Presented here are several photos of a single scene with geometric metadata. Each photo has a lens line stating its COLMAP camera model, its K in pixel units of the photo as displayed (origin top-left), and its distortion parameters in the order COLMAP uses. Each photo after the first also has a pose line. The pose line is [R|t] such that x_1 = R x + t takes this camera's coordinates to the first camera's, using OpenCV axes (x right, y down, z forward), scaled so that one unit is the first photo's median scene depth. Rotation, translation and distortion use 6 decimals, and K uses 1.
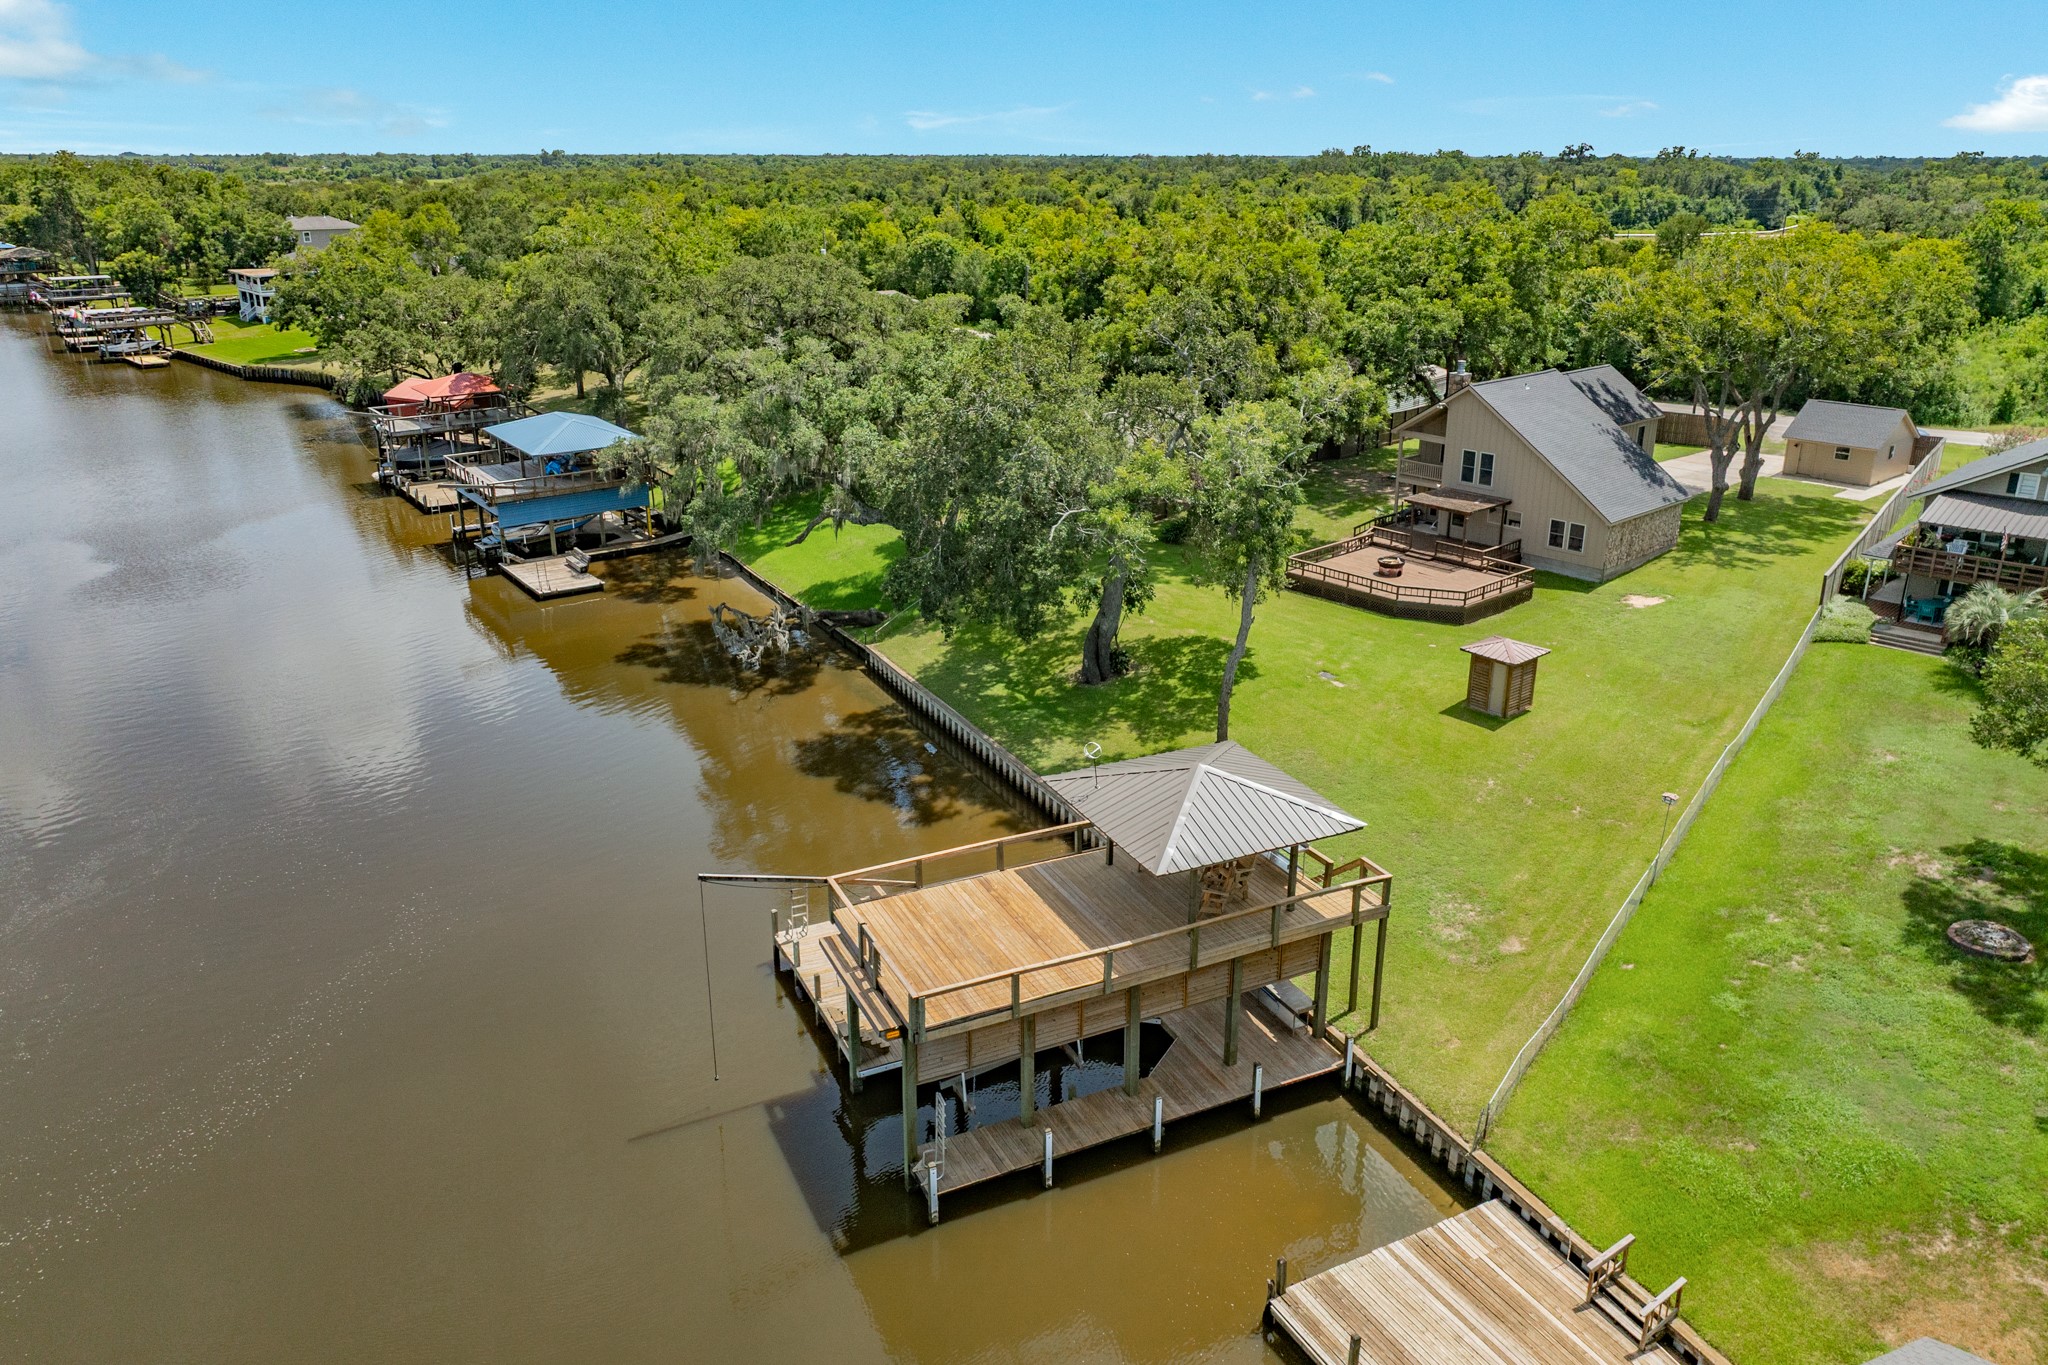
lens RADIAL K [[1373.3, 0, 1024.0], [0, 1373.3, 682.5], [0, 0, 1]] dist [0.002340, 0.000697]
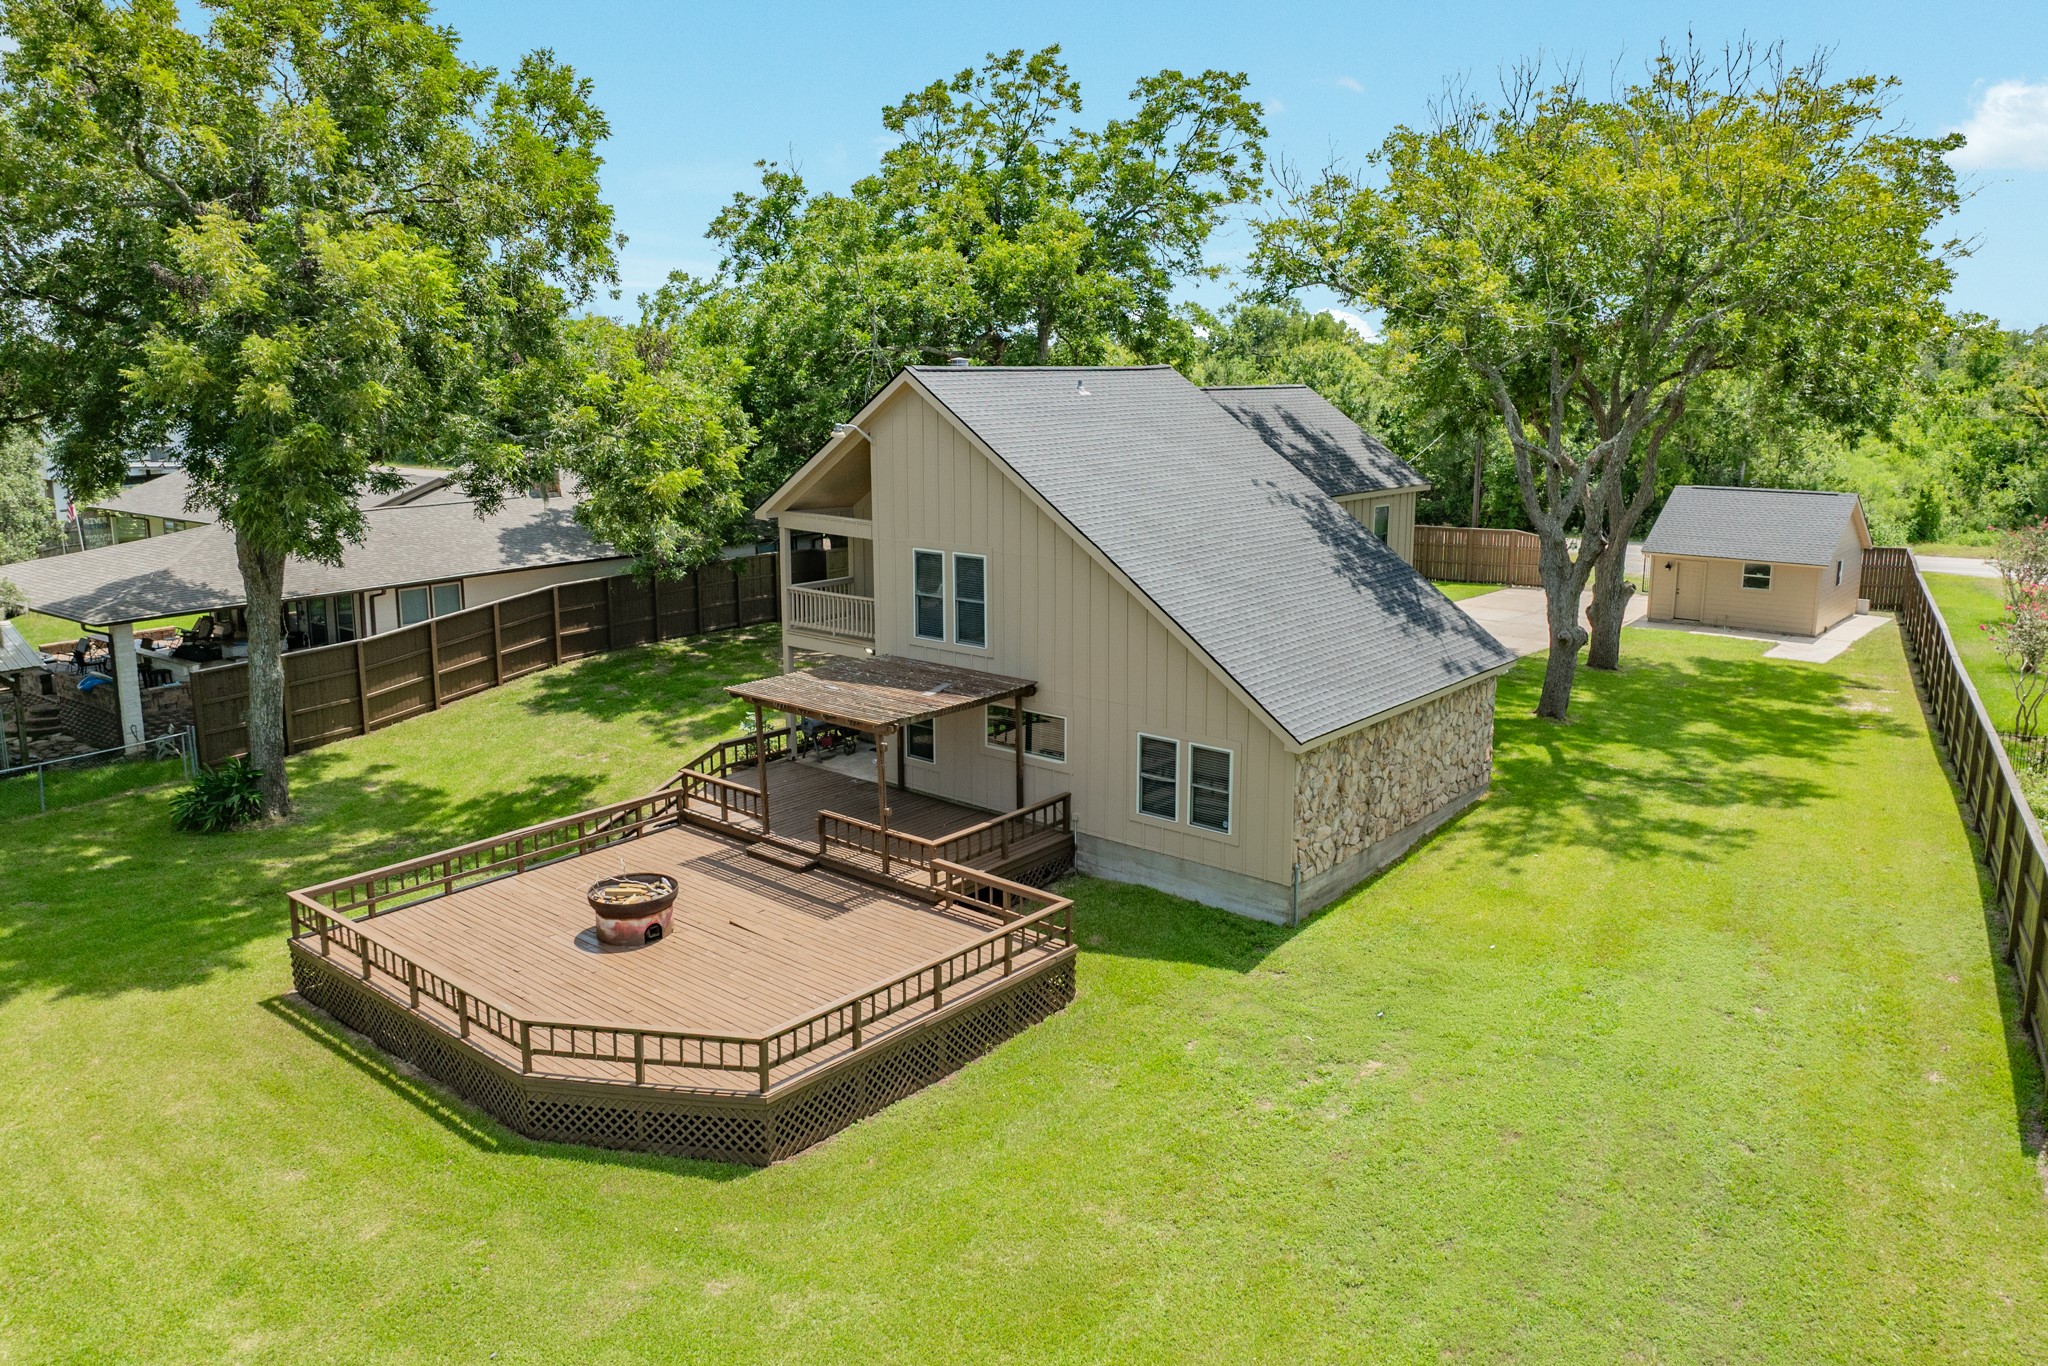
lens RADIAL K [[1543.9, 0, 1024.0], [0, 1543.9, 683.0], [0, 0, 1]] dist [-0.003127, -0.000256]
pose [[0.984594, -0.031692, 0.171963, 0.278972], [0.056300, 0.988525, -0.140175, -0.076619], [-0.165547, 0.147697, 0.975079, 0.607403]]
